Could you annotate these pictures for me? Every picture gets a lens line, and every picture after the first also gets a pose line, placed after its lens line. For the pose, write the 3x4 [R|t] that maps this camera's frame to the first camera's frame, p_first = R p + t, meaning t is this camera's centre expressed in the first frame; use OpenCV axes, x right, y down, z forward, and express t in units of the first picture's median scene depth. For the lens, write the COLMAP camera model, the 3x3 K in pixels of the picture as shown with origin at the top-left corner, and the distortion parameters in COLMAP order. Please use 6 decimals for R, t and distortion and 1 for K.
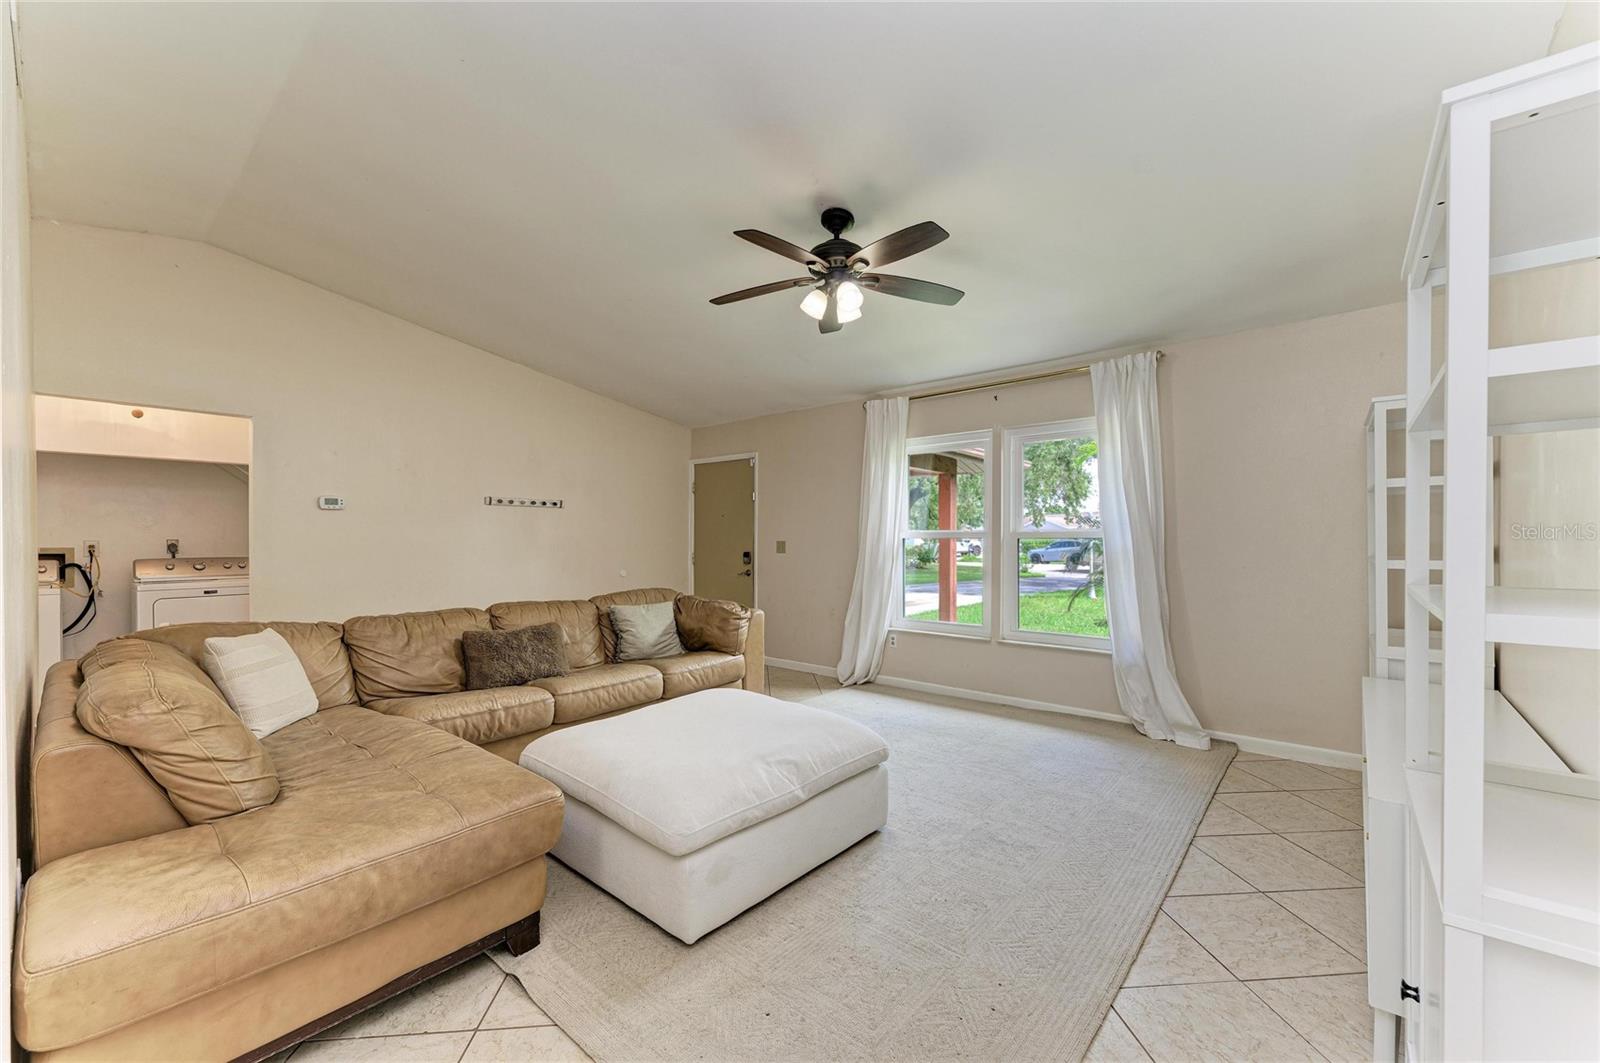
lens RADIAL K [[629.5, 0, 804.5], [0, 629.5, 540.5], [0, 0, 1]] dist [0.011007, -0.003036]
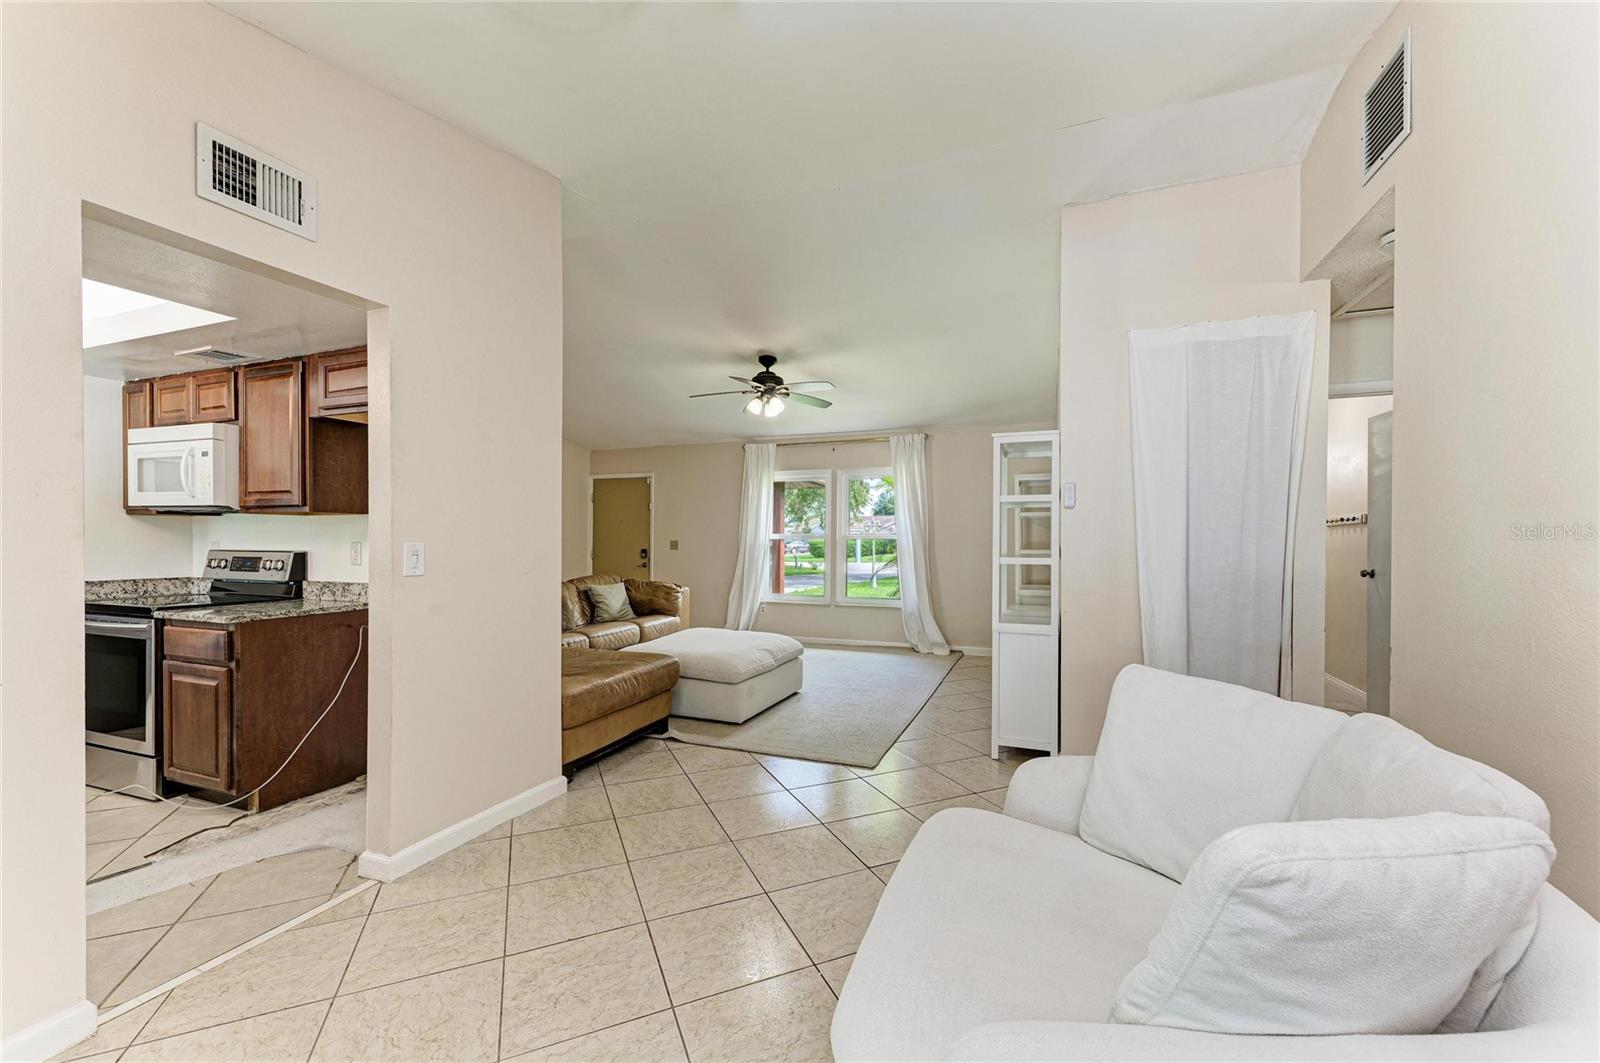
lens RADIAL K [[629.5, 0, 800.3], [0, 629.5, 538.3], [0, 0, 1]] dist [0.011007, -0.003036]
pose [[0.947637, 0.004688, 0.319316, -0.307894], [-0.003158, 0.999981, -0.005309, 0.002892], [-0.319335, 0.004023, 0.947633, -0.514667]]
